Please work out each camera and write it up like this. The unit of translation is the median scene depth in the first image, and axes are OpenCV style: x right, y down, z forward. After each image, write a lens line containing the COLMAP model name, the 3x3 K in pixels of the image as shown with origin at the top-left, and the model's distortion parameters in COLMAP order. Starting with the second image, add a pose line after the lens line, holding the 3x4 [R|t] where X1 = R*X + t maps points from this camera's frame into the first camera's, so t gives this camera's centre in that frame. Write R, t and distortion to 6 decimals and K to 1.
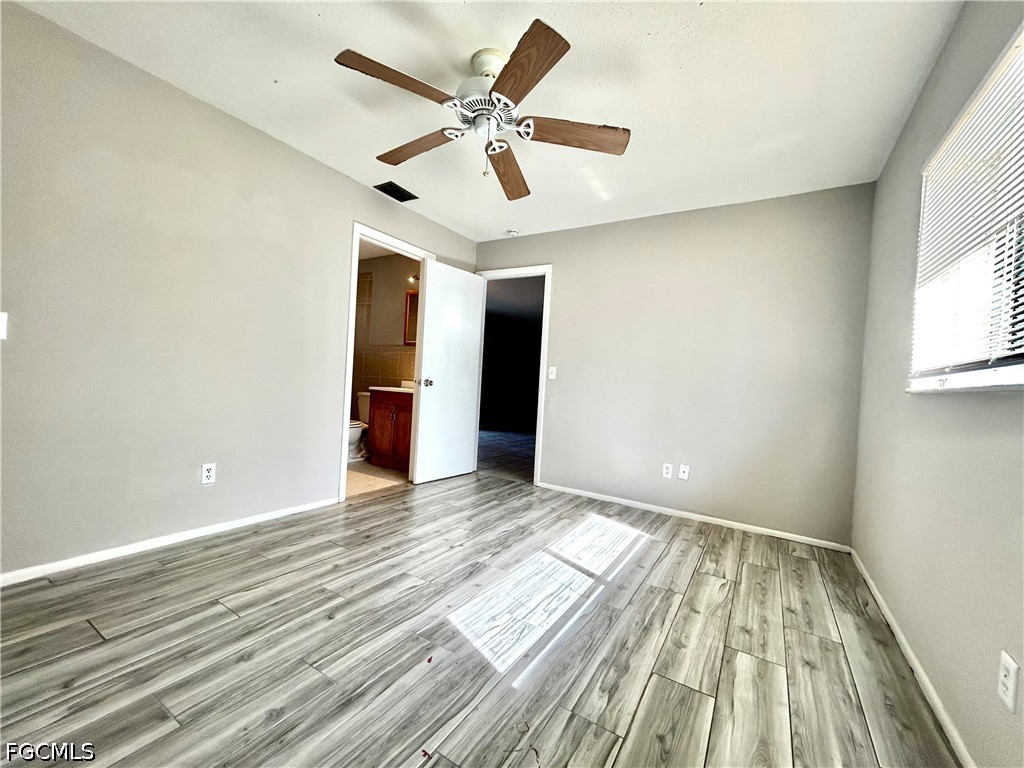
lens RADIAL K [[414.1, 0, 515.1], [0, 414.1, 387.3], [0, 0, 1]] dist [0.002280, -0.000243]
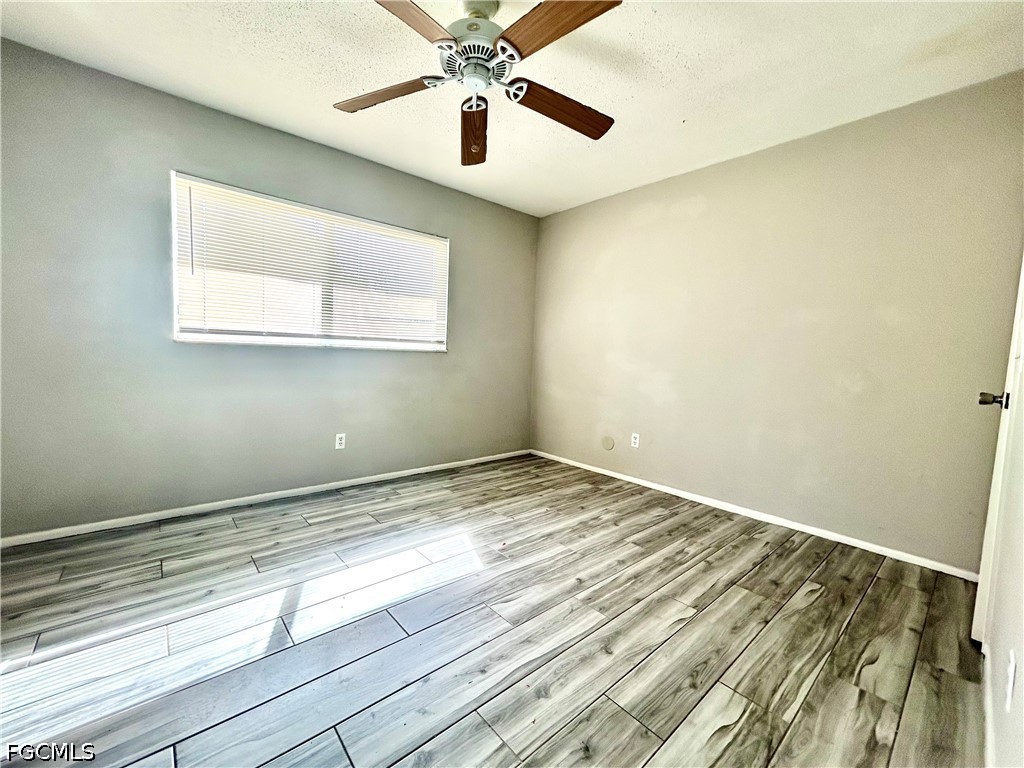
lens RADIAL K [[414.1, 0, 511.4], [0, 414.1, 384.8], [0, 0, 1]] dist [0.002280, -0.000243]
pose [[-0.947564, -0.113939, 0.298564, -0.533494], [-0.087502, 0.991081, 0.100513, -0.083121], [-0.307353, 0.069118, -0.949082, 2.059363]]
